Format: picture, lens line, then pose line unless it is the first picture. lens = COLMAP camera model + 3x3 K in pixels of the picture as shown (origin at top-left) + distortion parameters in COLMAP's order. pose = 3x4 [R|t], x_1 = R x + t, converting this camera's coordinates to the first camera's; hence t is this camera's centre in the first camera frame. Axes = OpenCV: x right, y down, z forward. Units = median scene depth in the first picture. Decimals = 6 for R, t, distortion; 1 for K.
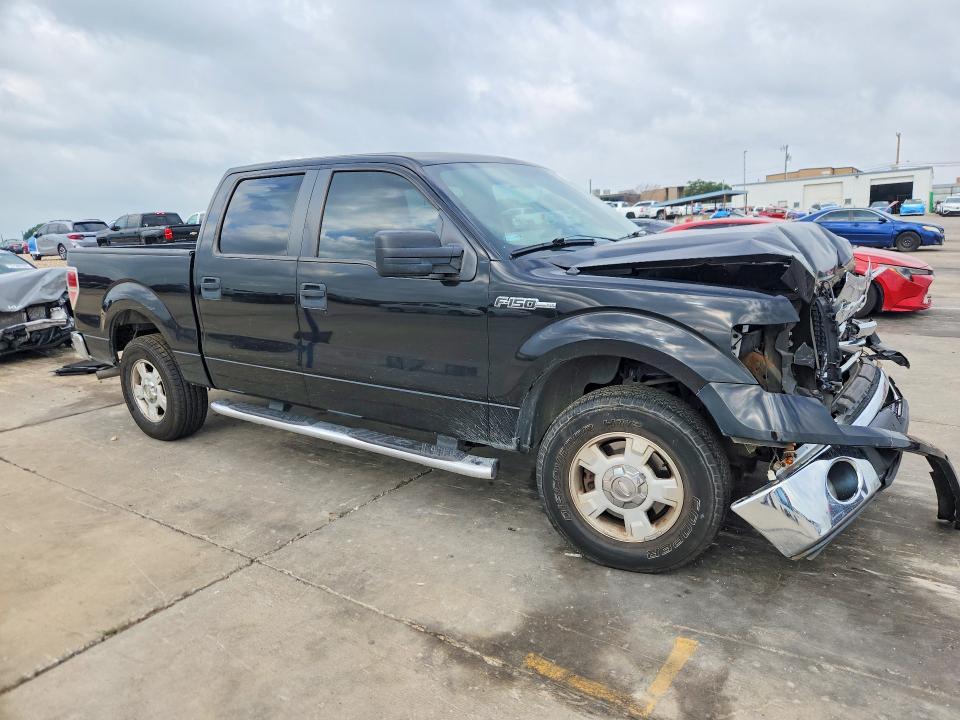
lens RADIAL K [[645.9, 0, 487.5], [0, 645.9, 365.0], [0, 0, 1]] dist [0.058828, -0.053607]
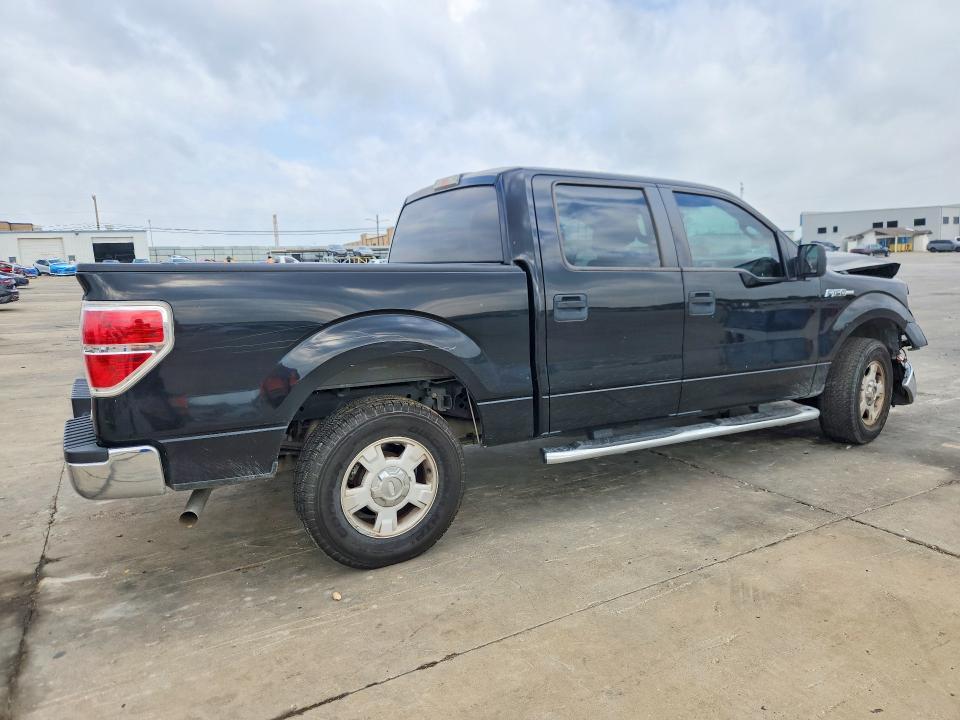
lens RADIAL K [[645.9, 0, 487.5], [0, 645.9, 365.0], [0, 0, 1]] dist [0.058828, -0.053607]
pose [[0.438987, -0.114114, 0.891217, -1.405857], [0.192213, 0.980866, 0.030915, -0.109249], [-0.877693, 0.157732, 0.452522, 0.844960]]
